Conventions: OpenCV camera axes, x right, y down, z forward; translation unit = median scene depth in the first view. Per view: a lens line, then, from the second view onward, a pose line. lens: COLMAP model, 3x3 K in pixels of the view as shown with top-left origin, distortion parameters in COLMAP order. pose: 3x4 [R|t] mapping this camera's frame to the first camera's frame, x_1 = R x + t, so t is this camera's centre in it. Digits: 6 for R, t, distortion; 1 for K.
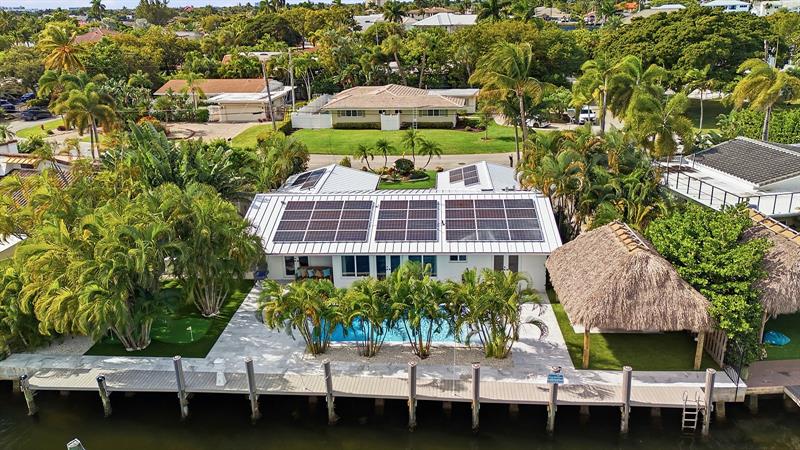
lens RADIAL K [[595.7, 0, 401.0], [0, 595.7, 245.5], [0, 0, 1]] dist [0.062410, 0.002290]
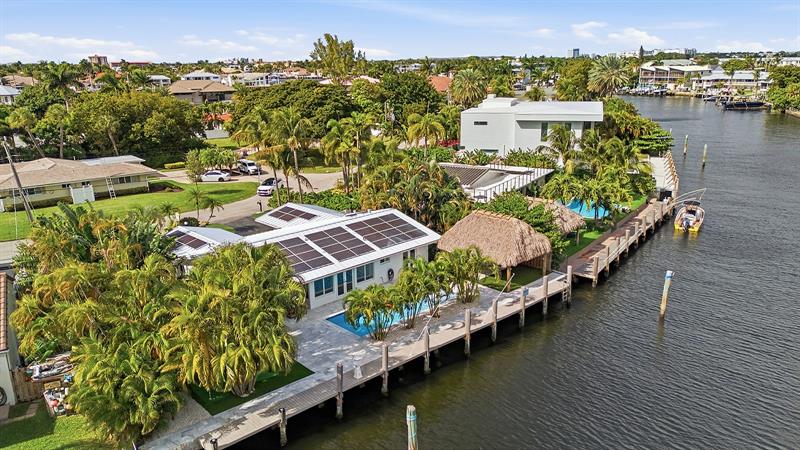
lens RADIAL K [[591.2, 0, 400.0], [0, 591.2, 225.0], [0, 0, 1]] dist [0.053853, -0.001586]
pose [[0.682915, -0.180968, 0.707727, -0.825921], [0.269309, 0.962957, -0.013636, -0.028945], [-0.679043, 0.199910, 0.706355, -0.004369]]
